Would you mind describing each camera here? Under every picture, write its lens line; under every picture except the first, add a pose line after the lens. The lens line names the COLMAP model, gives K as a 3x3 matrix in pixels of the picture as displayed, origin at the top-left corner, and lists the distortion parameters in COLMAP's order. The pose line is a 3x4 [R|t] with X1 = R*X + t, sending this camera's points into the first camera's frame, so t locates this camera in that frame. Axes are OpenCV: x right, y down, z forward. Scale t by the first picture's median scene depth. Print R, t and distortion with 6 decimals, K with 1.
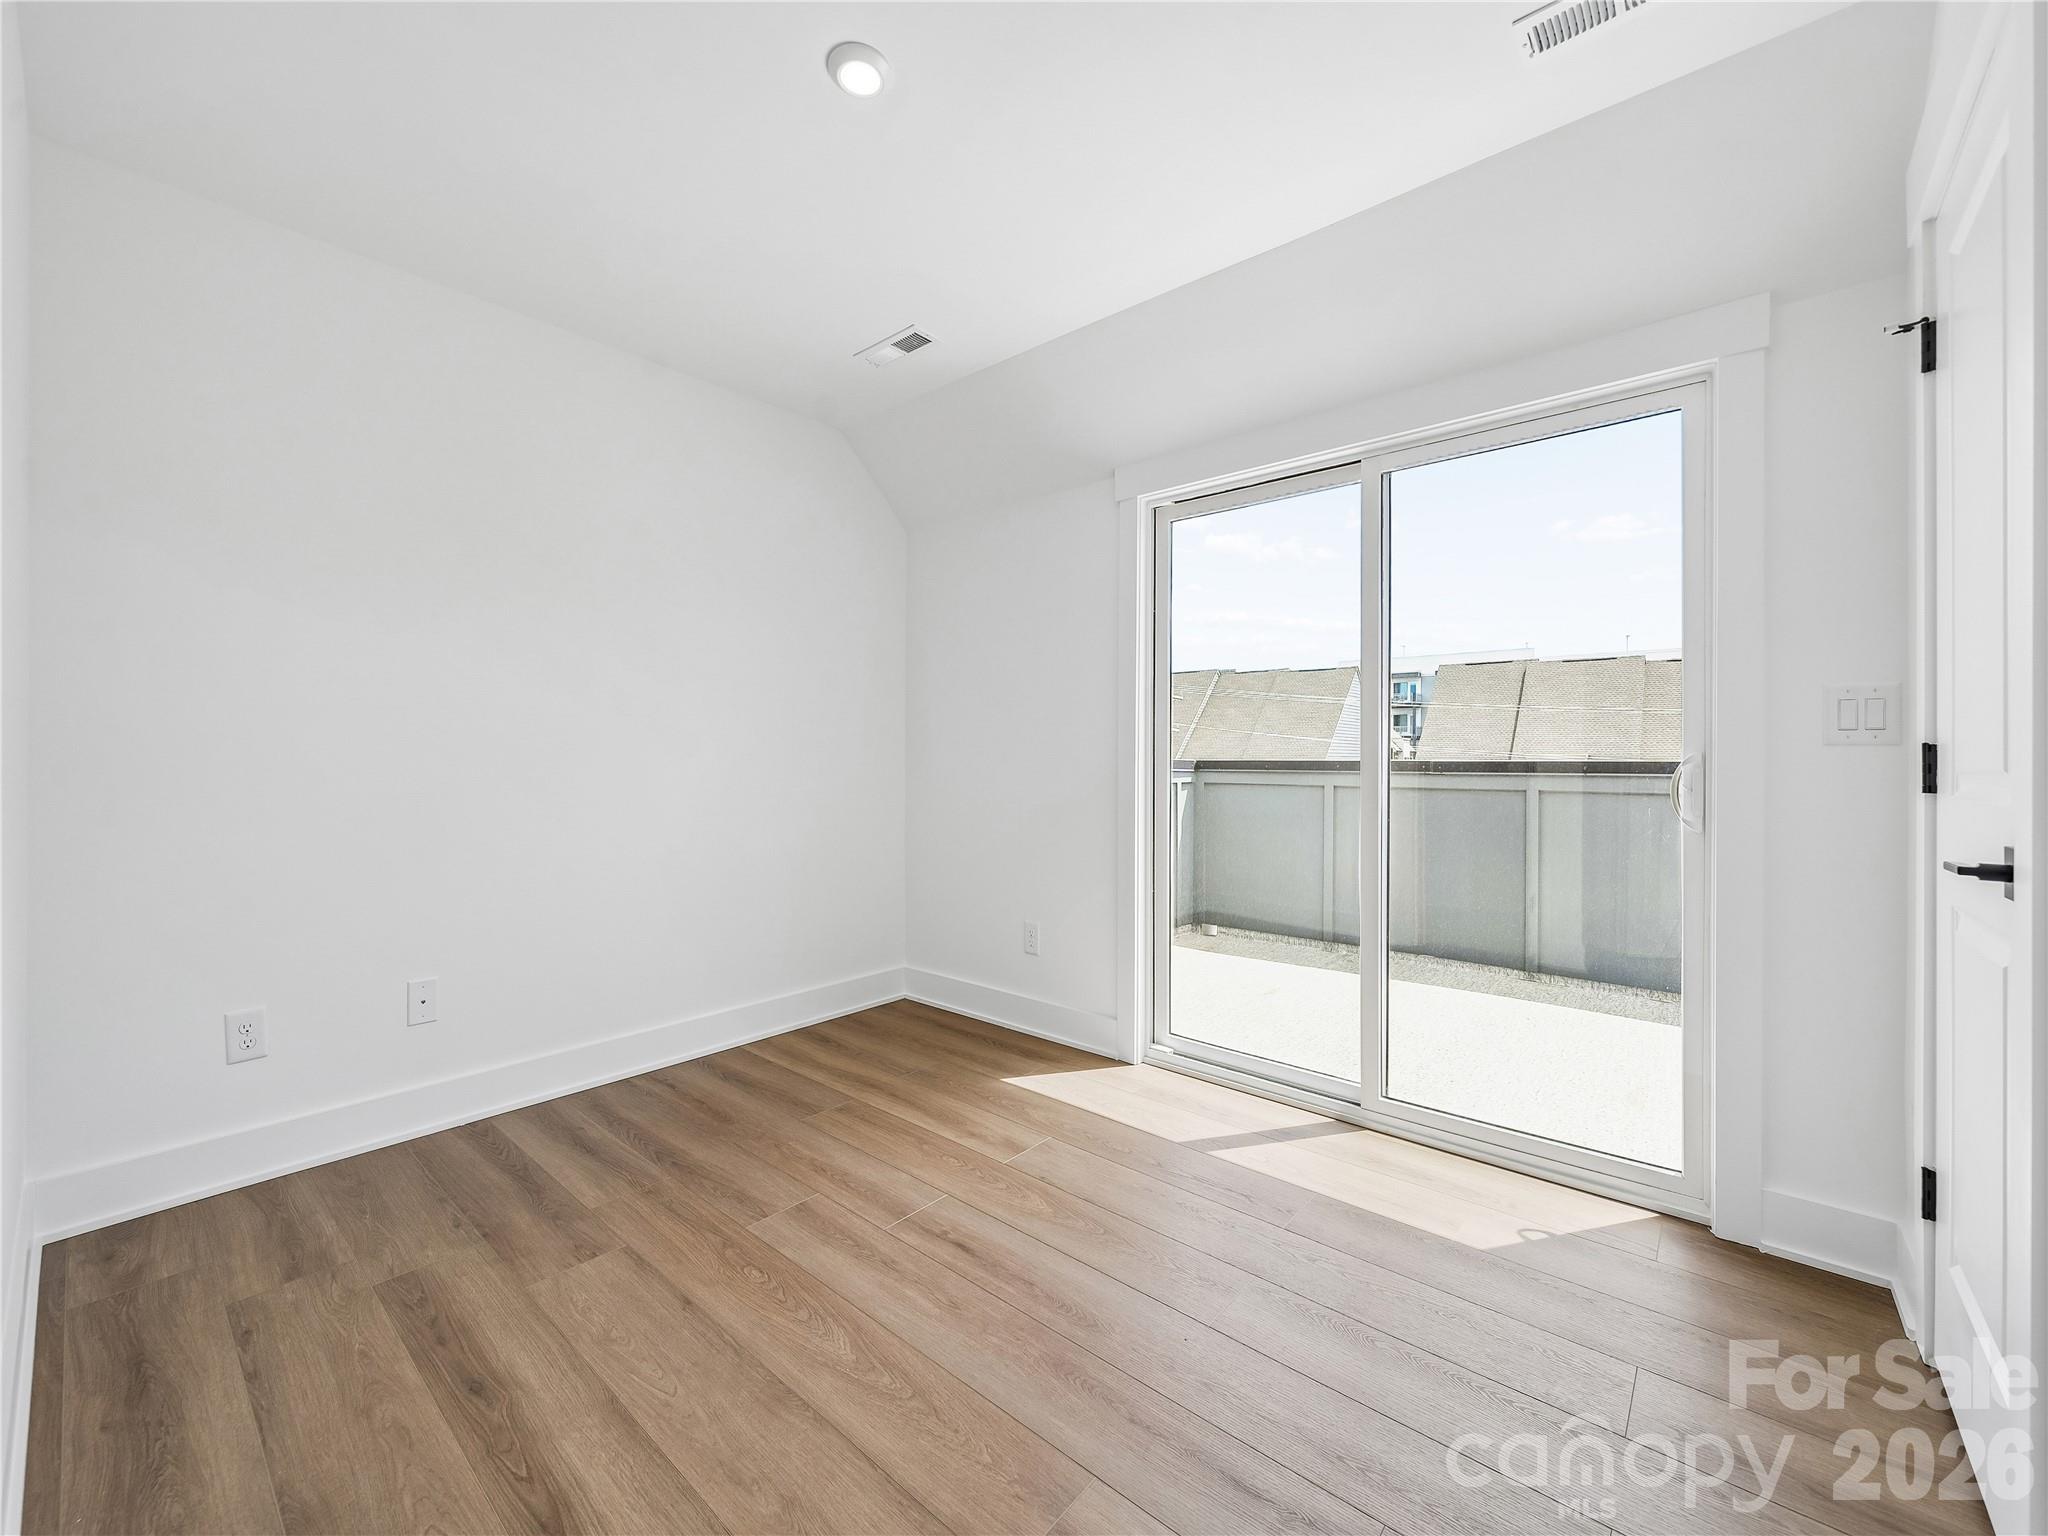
lens RADIAL K [[824.4, 0, 1021.9], [0, 824.4, 762.6], [0, 0, 1]] dist [0.001173, -0.001806]
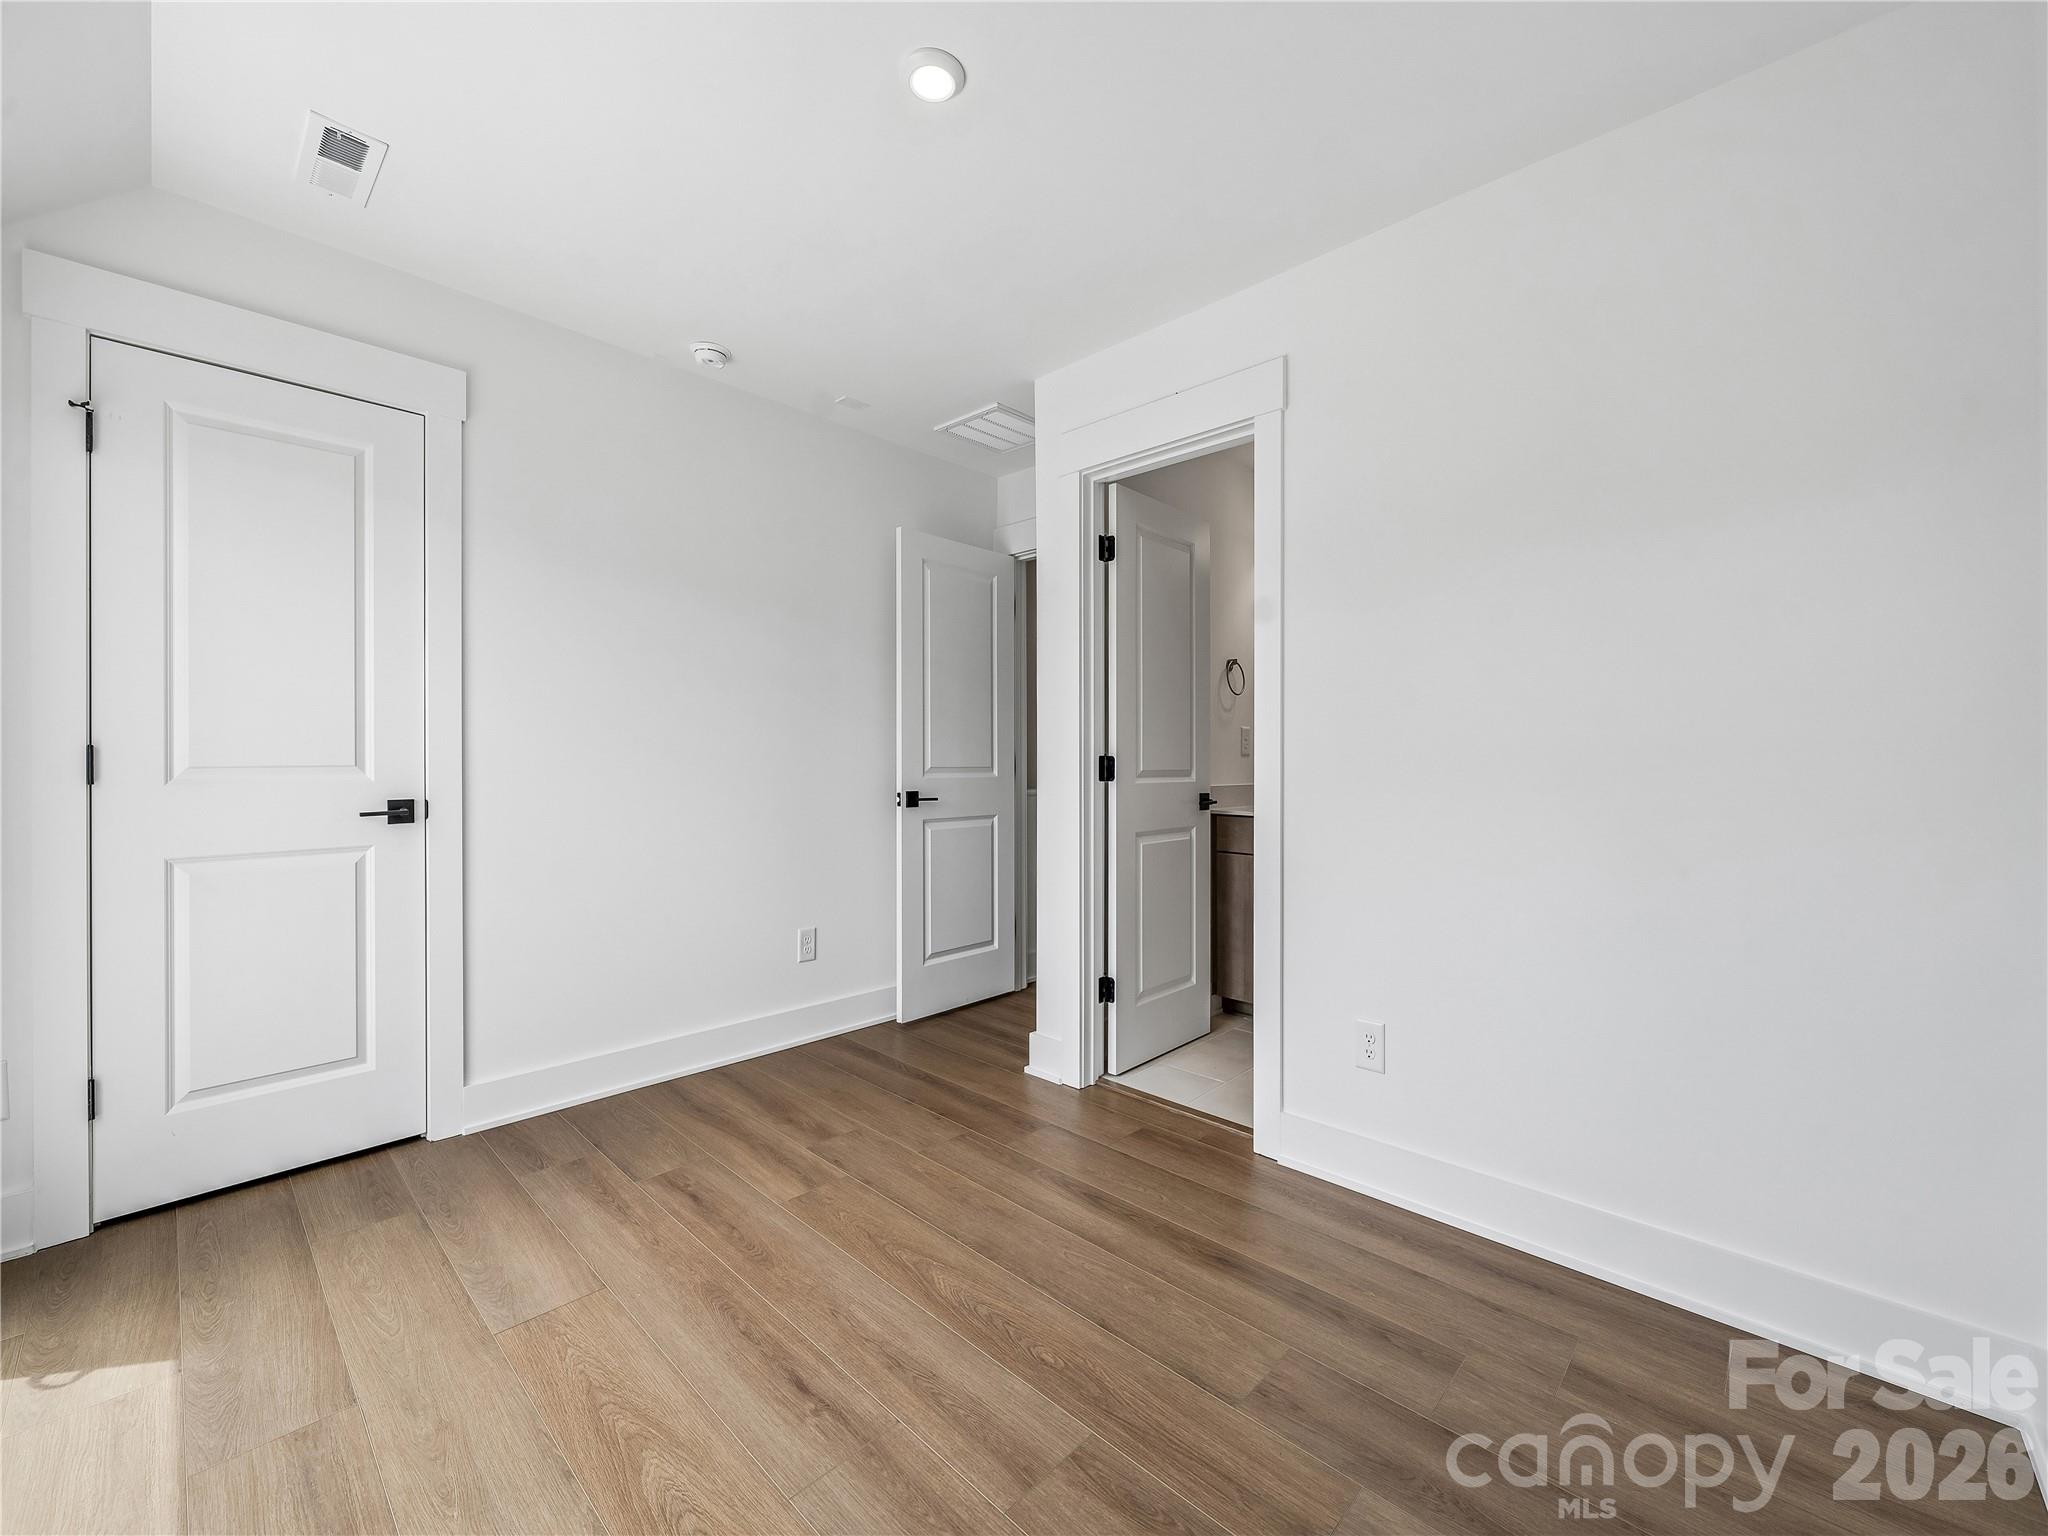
lens RADIAL K [[824.4, 0, 1025.9], [0, 824.4, 763.2], [0, 0, 1]] dist [0.001173, -0.001806]
pose [[-0.998901, -0.007693, 0.046226, -0.356713], [-0.007567, 0.999967, 0.002901, -0.011204], [-0.046247, 0.002548, -0.998927, 1.990270]]
